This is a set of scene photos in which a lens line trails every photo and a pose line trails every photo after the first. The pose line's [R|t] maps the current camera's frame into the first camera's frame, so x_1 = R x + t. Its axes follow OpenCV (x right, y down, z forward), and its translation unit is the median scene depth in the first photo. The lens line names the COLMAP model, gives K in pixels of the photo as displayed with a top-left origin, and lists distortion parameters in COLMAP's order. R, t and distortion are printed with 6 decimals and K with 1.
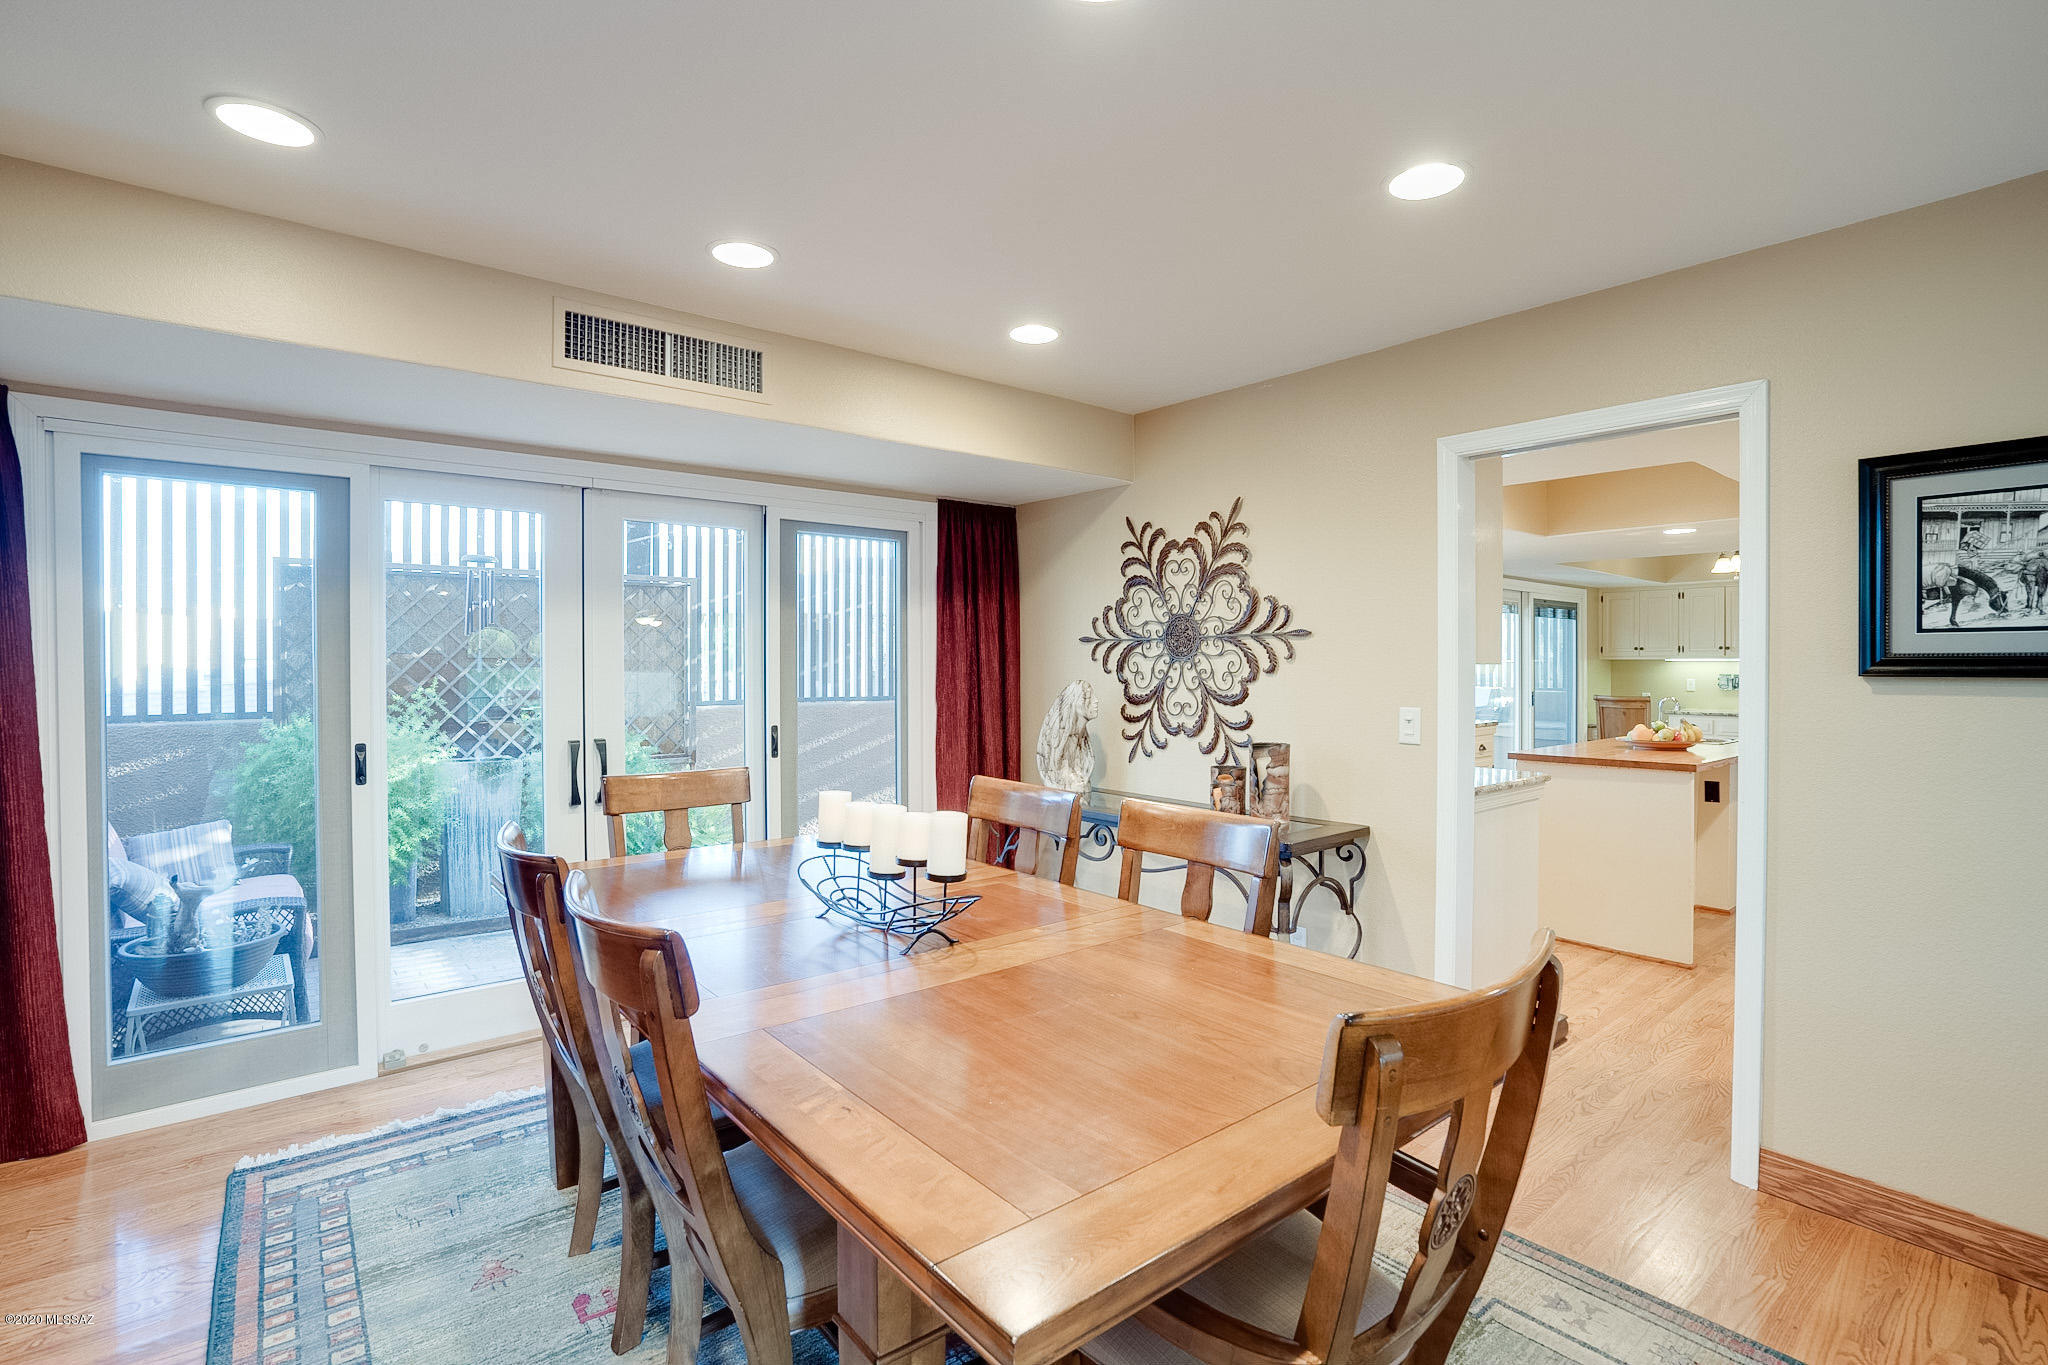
lens RADIAL K [[941.3, 0, 1024.6], [0, 941.3, 669.2], [0, 0, 1]] dist [-0.003454, 0.000204]
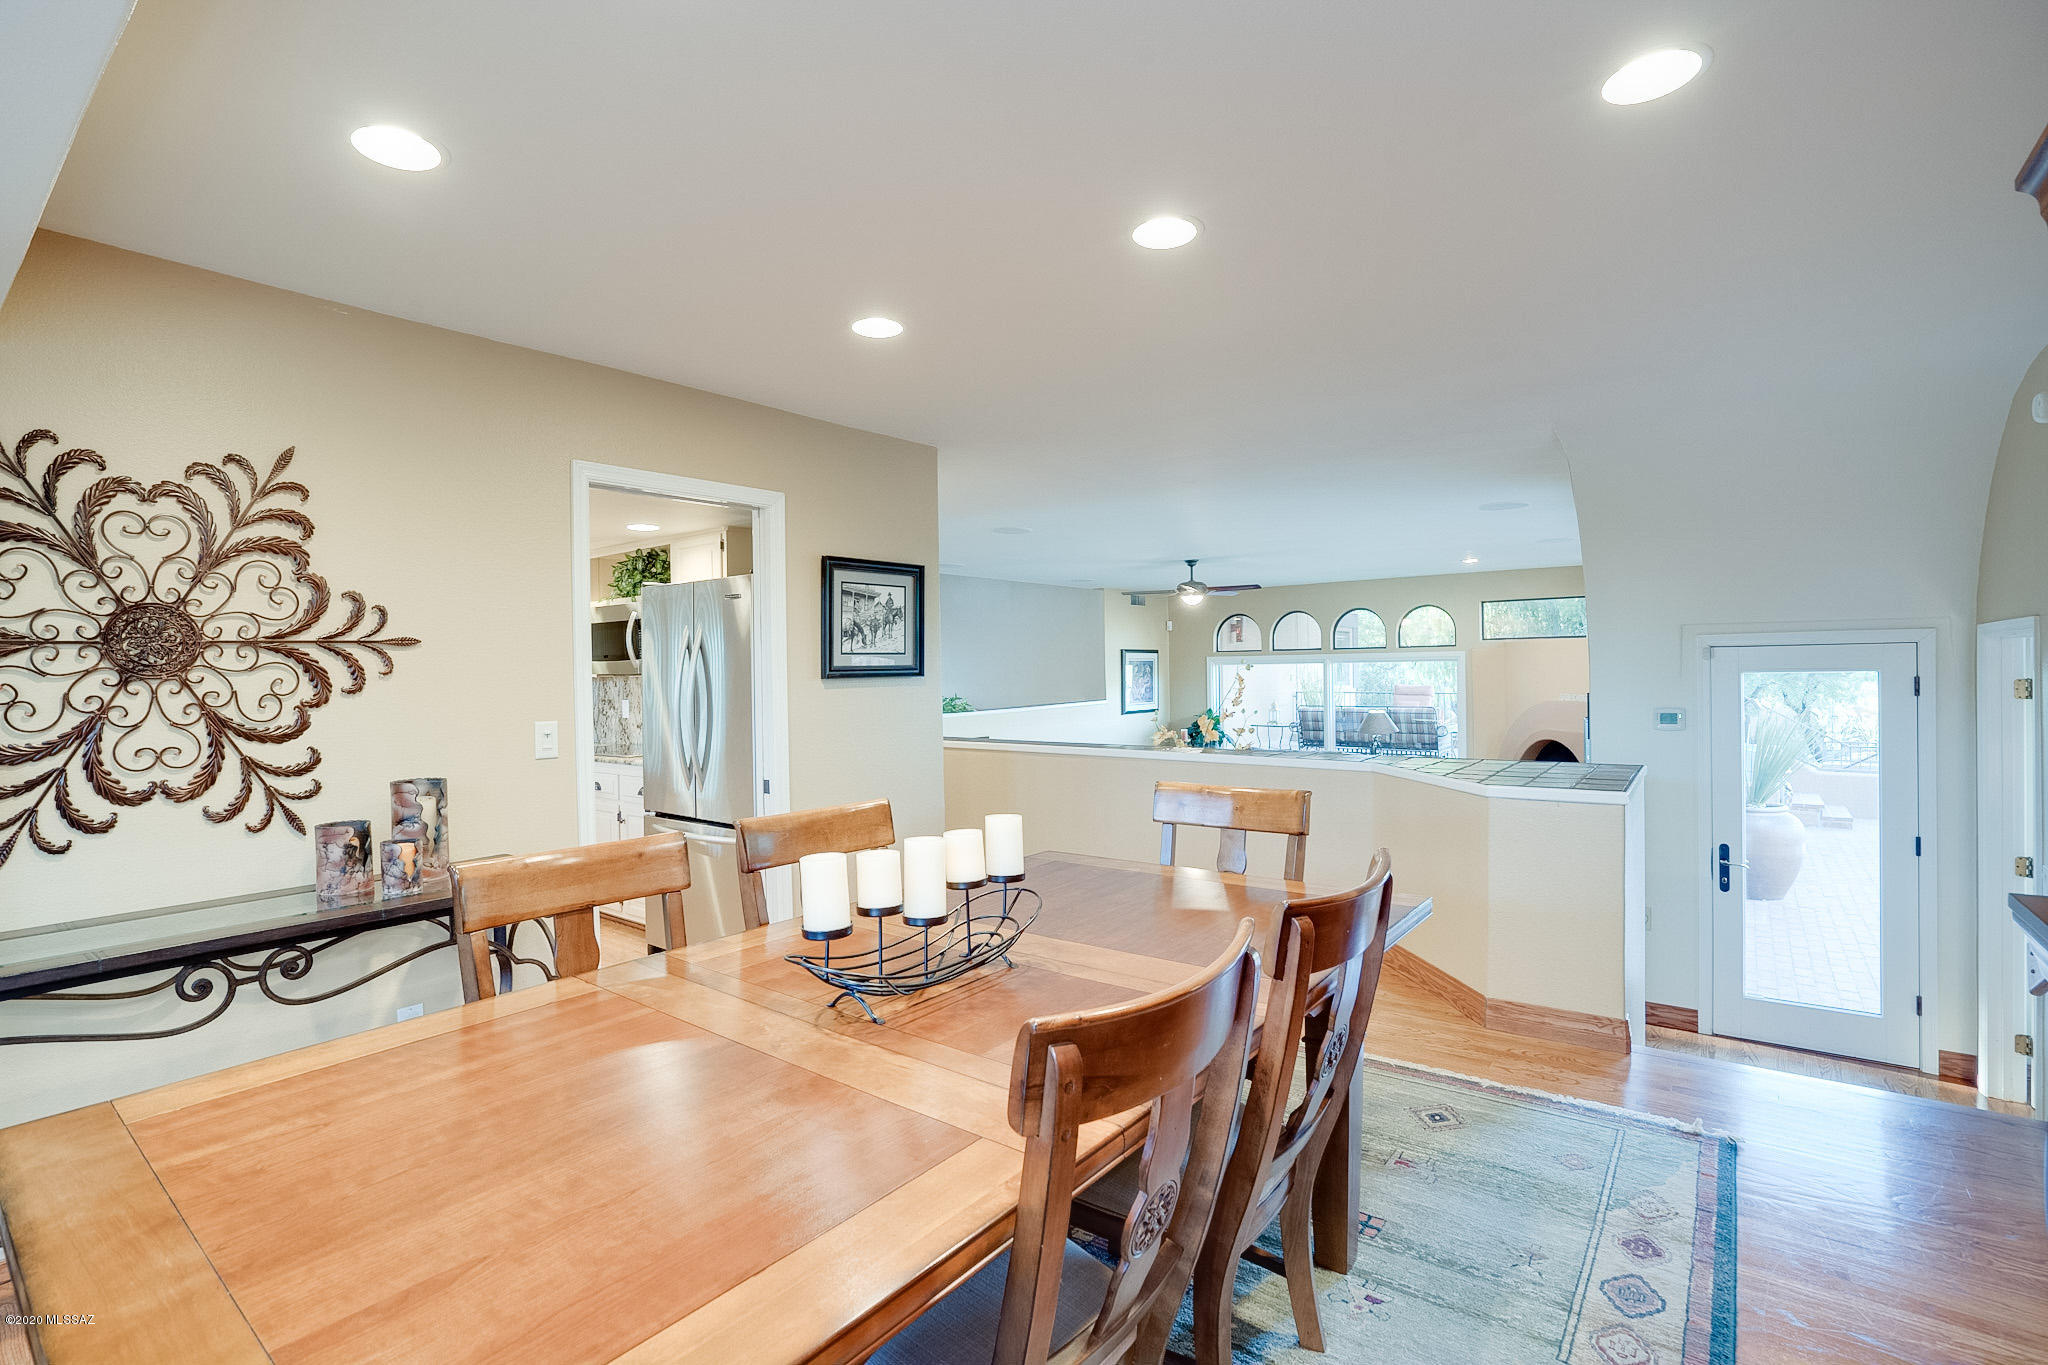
lens RADIAL K [[941.3, 0, 1022.8], [0, 941.3, 674.3], [0, 0, 1]] dist [-0.003454, 0.000204]
pose [[-0.164729, -0.013674, 0.986244, -0.553493], [0.013667, 0.999776, 0.016144, -0.015335], [-0.986244, 0.016138, -0.164505, 0.568414]]
